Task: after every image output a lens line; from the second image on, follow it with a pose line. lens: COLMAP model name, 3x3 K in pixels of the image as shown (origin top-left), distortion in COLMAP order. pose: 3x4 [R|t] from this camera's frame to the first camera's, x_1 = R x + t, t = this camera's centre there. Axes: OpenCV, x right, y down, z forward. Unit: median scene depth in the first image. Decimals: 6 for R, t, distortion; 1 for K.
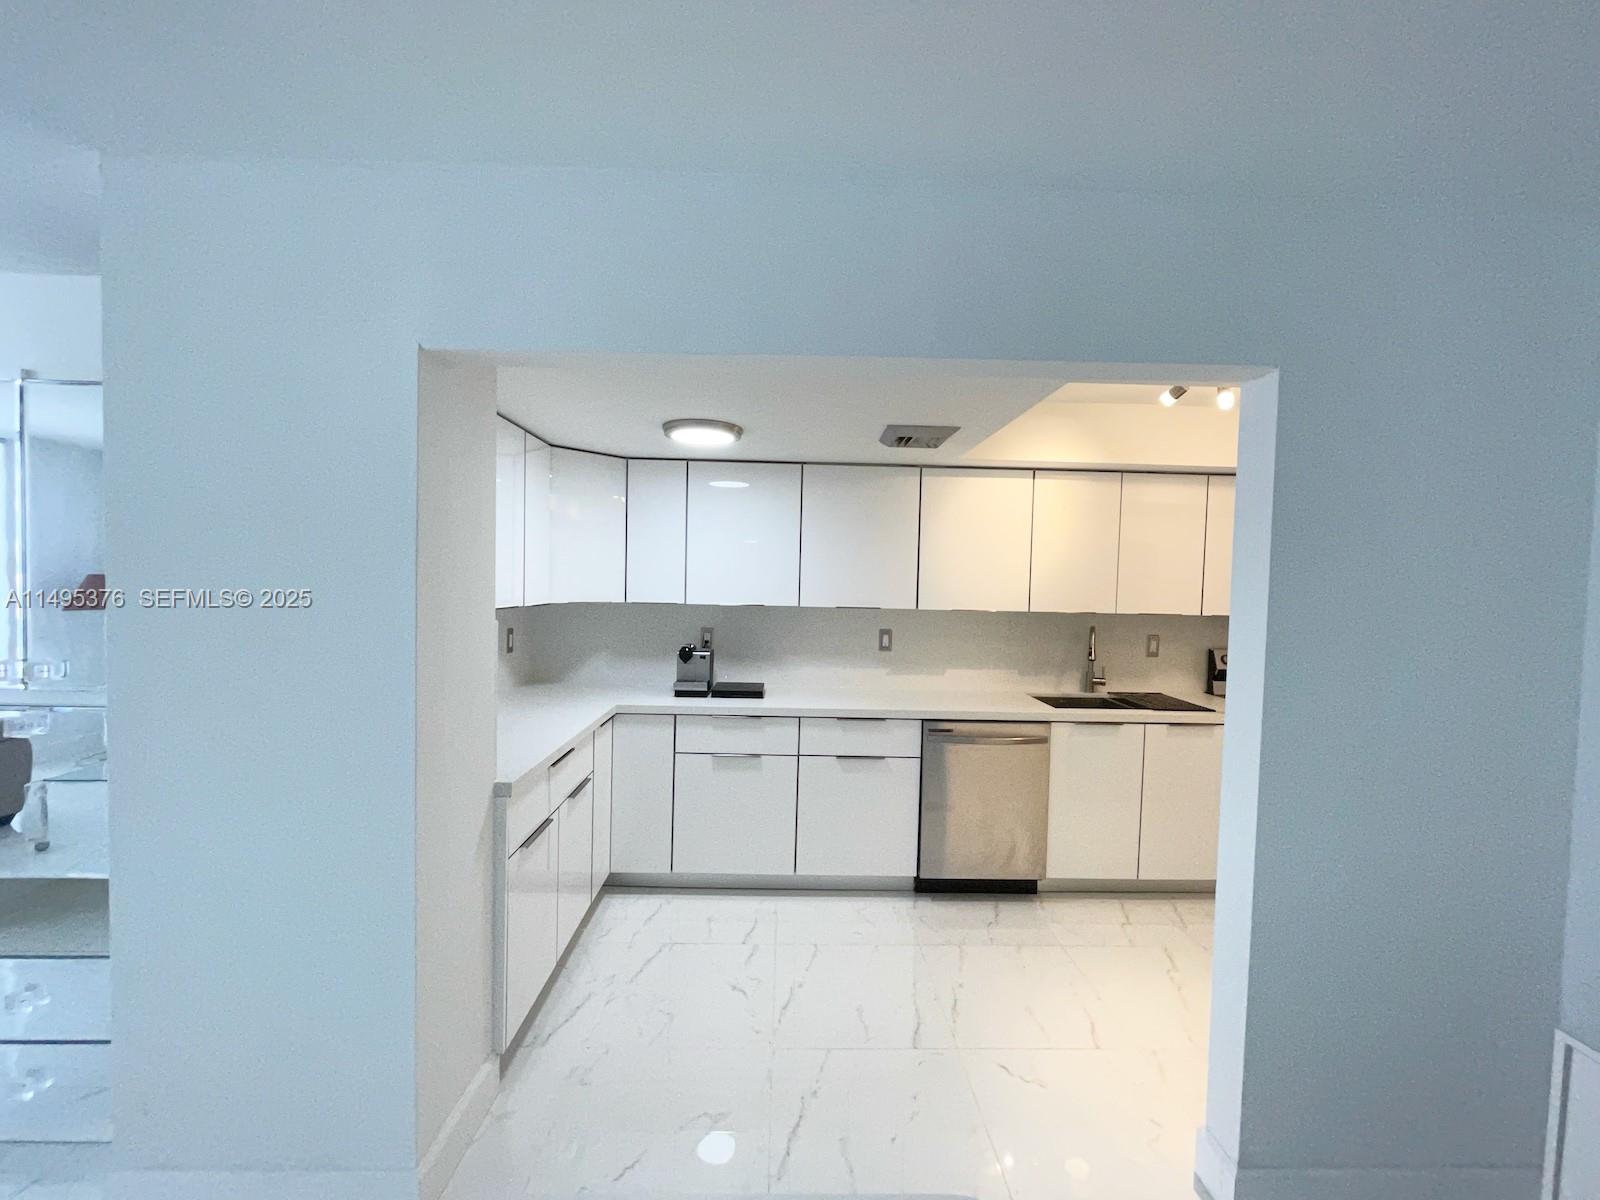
lens RADIAL K [[644.5, 0, 798.3], [0, 644.5, 600.8], [0, 0, 1]] dist [-0.002247, -0.000112]
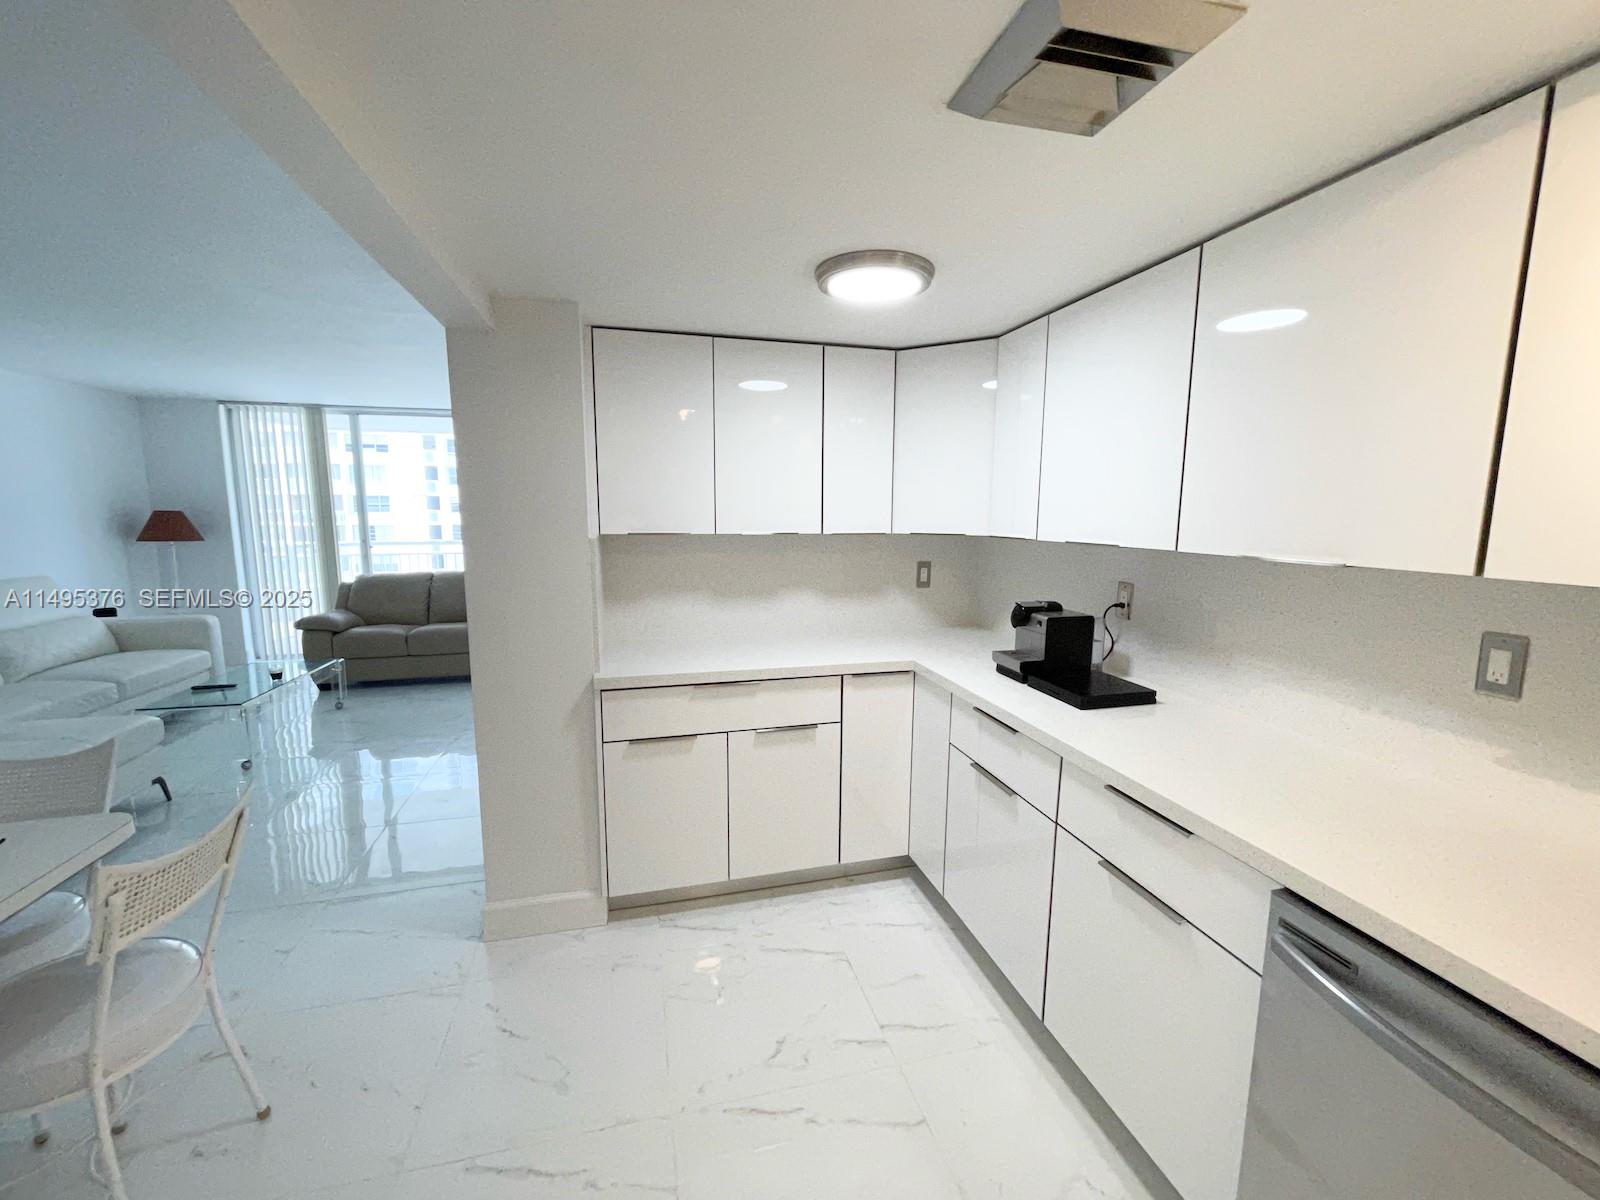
lens RADIAL K [[644.5, 0, 798.1], [0, 644.5, 600.4], [0, 0, 1]] dist [-0.002247, -0.000112]
pose [[0.226466, 0.116421, -0.967036, 0.444659], [-0.032374, 0.993182, 0.111988, 0.000512], [0.973481, 0.005946, 0.228691, 0.652117]]
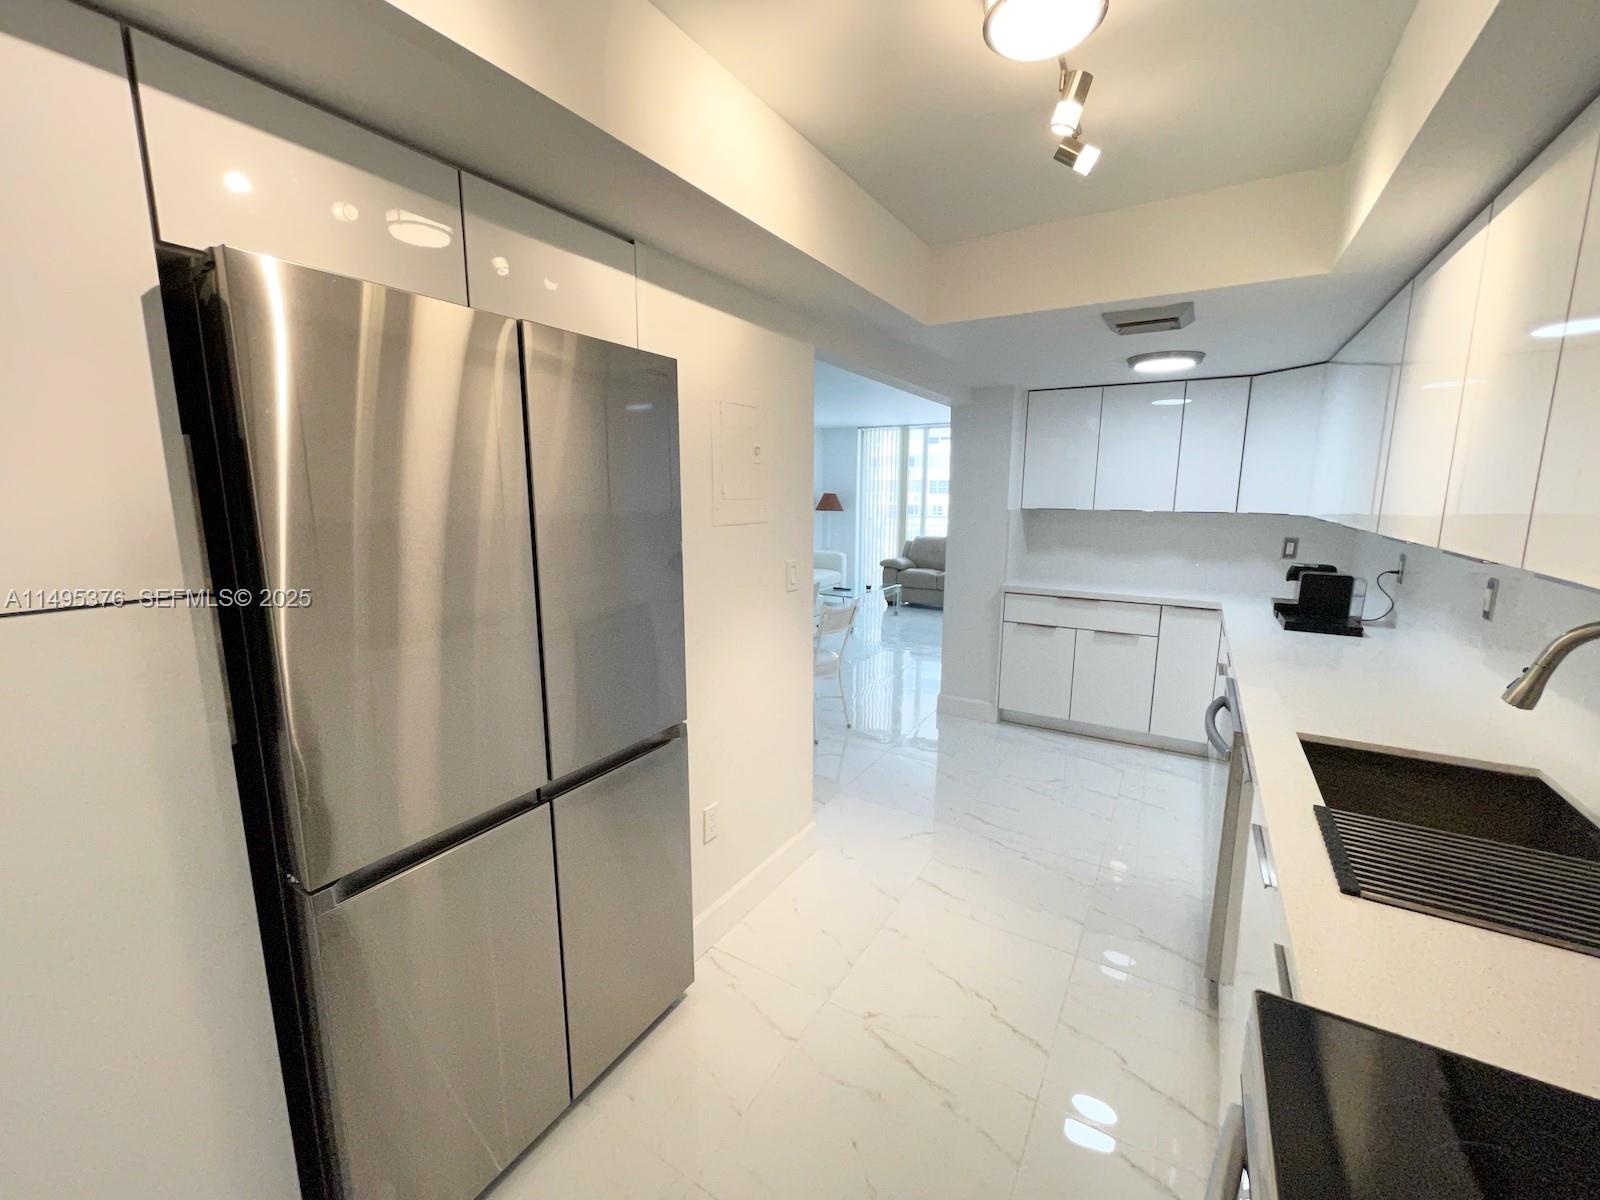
lens RADIAL K [[644.5, 0, 799.8], [0, 644.5, 602.4], [0, 0, 1]] dist [-0.002247, -0.000112]
pose [[-0.538428, 0.124307, -0.833452, 1.038166], [-0.041188, 0.983996, 0.173368, -0.005453], [0.841664, 0.127674, -0.524691, 0.940313]]
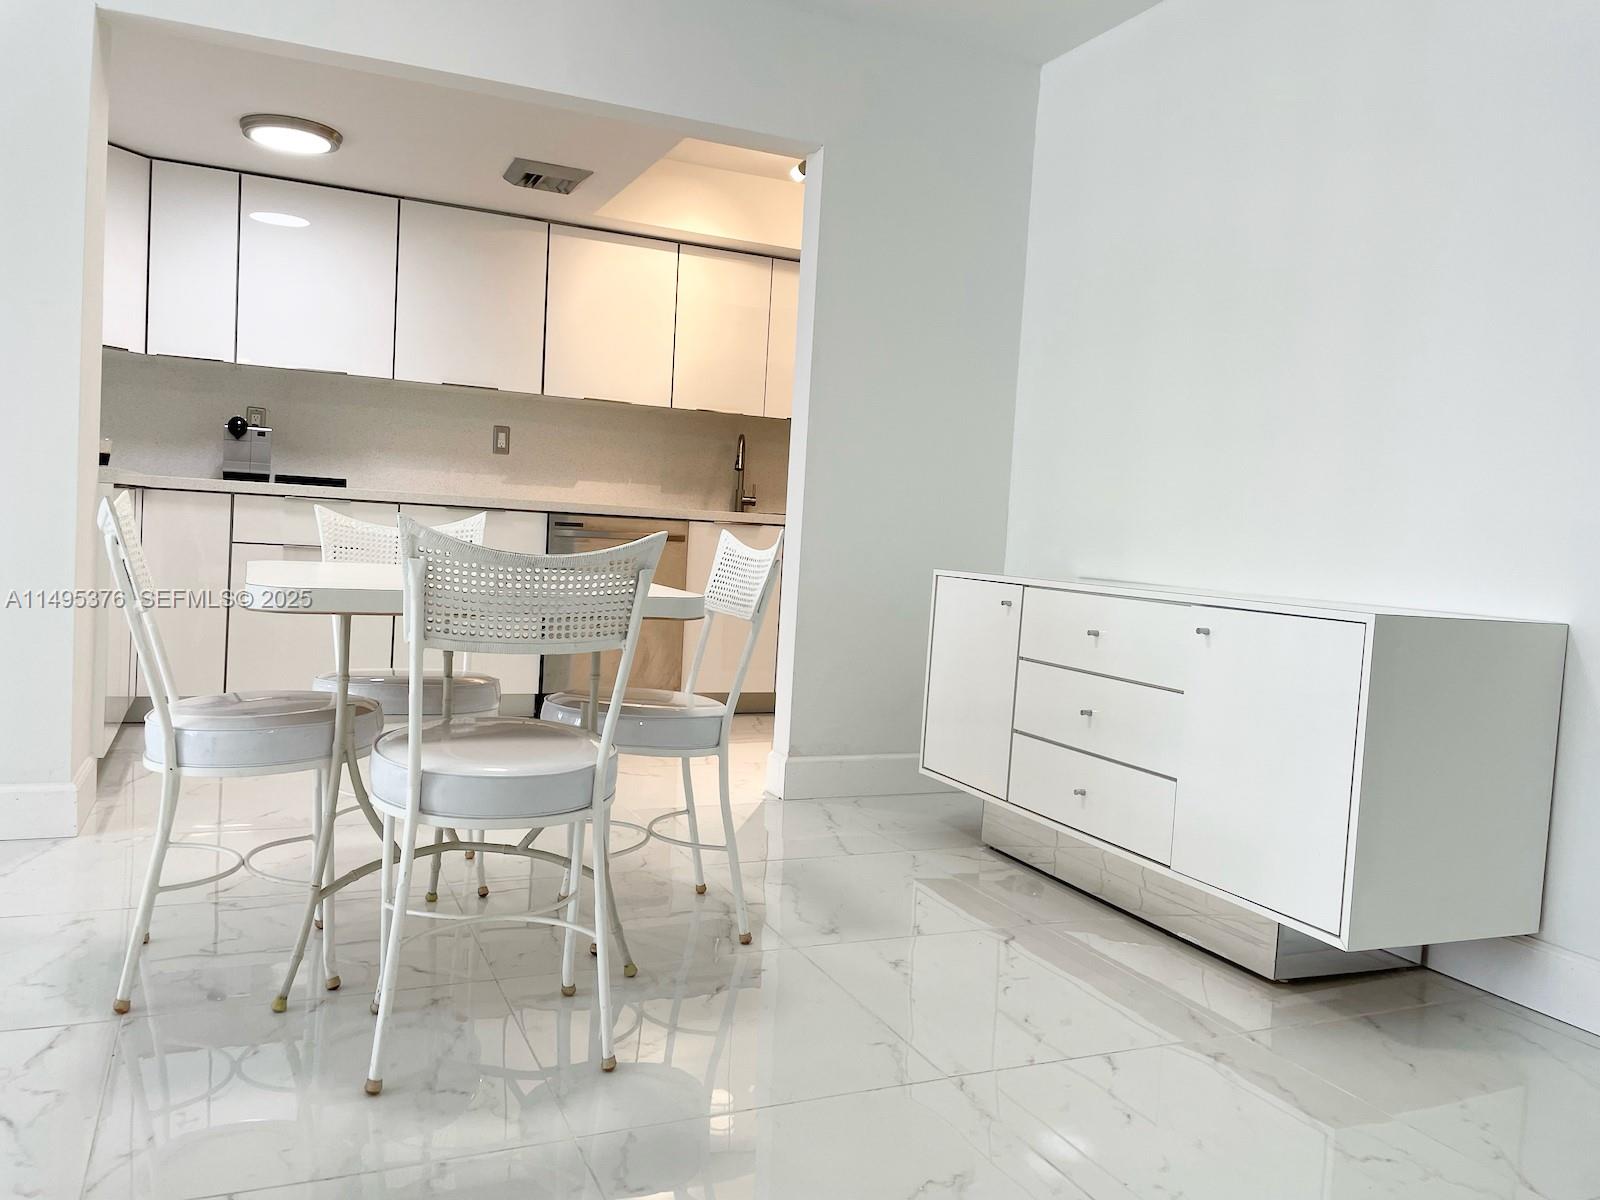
lens RADIAL K [[1209.8, 0, 793.9], [0, 1209.8, 588.5], [0, 0, 1]] dist [0.083726, -0.112064]
pose [[0.921664, 0.009546, 0.387873, -0.135182], [-0.021296, 0.999435, 0.026006, 0.233700], [-0.387405, -0.032229, 0.921346, -0.637503]]
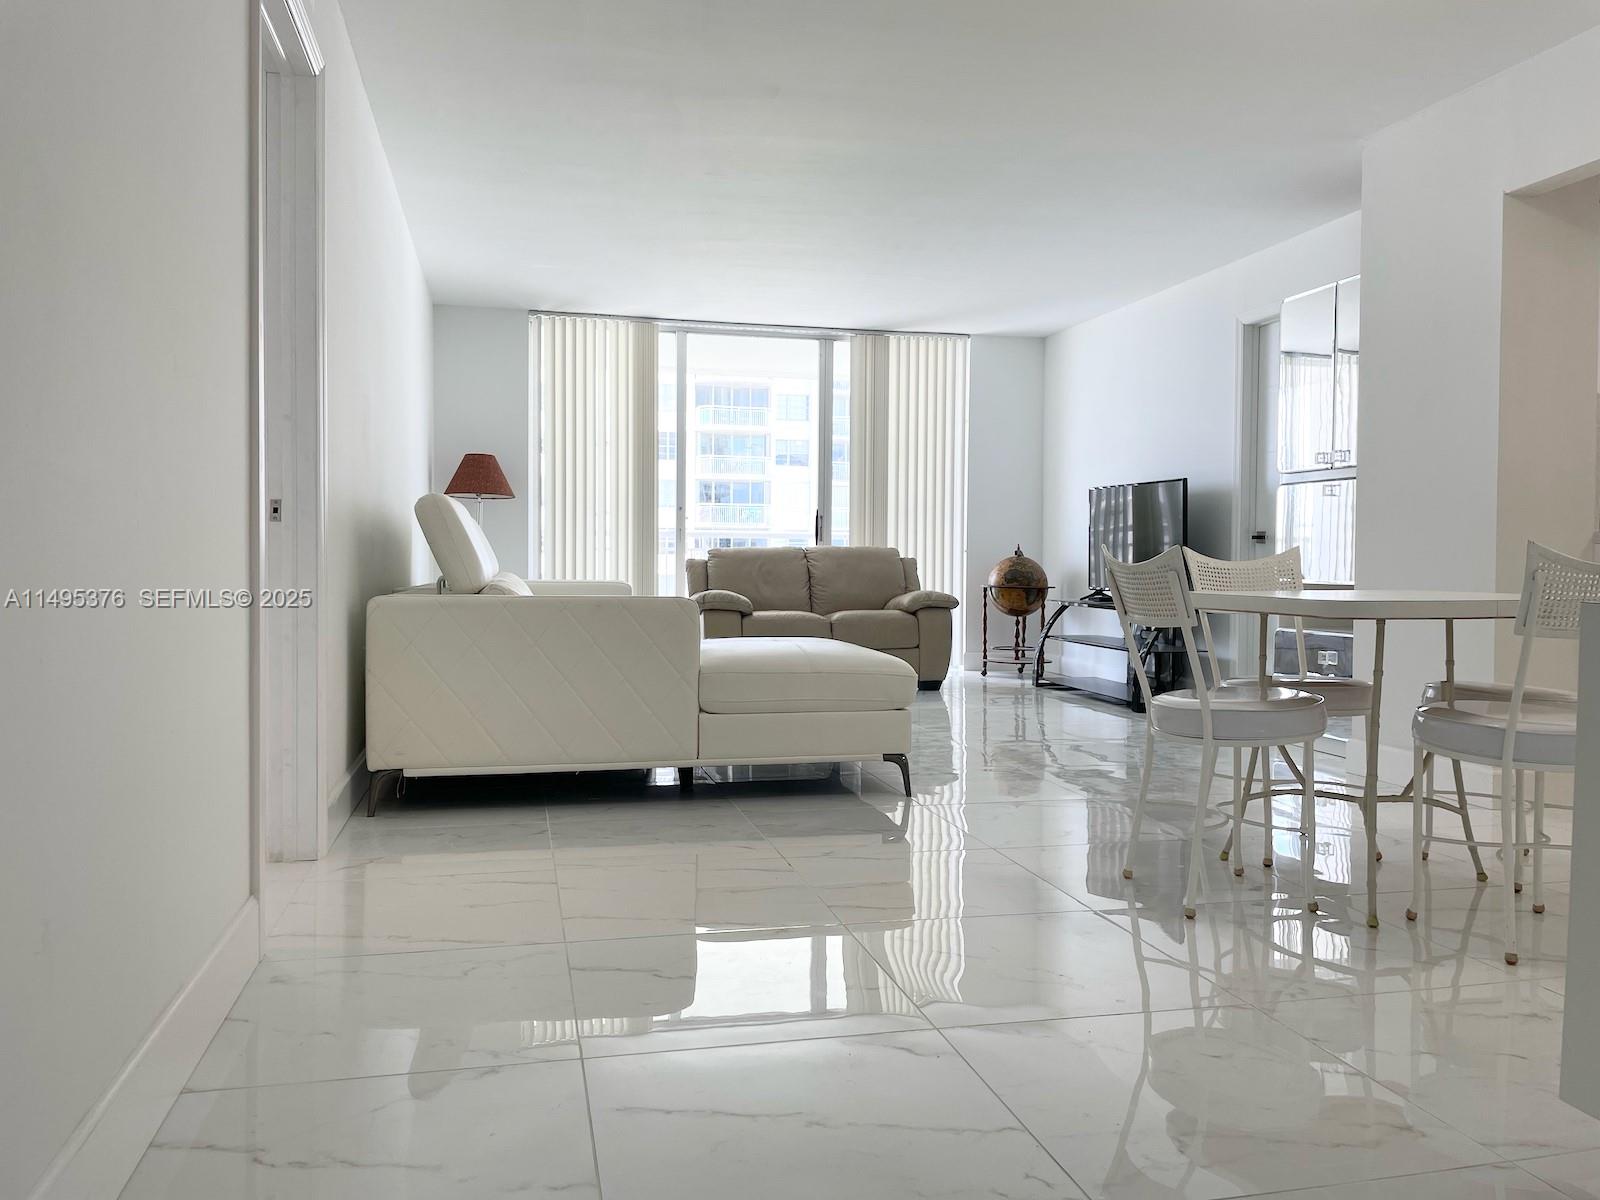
lens RADIAL K [[1209.8, 0, 800.8], [0, 1209.8, 578.8], [0, 0, 1]] dist [0.083726, -0.112064]
pose [[0.208381, -0.002457, -0.978045, 0.840361], [-0.037234, 0.999252, -0.010444, 0.263612], [0.977339, 0.038593, 0.208134, -0.517454]]
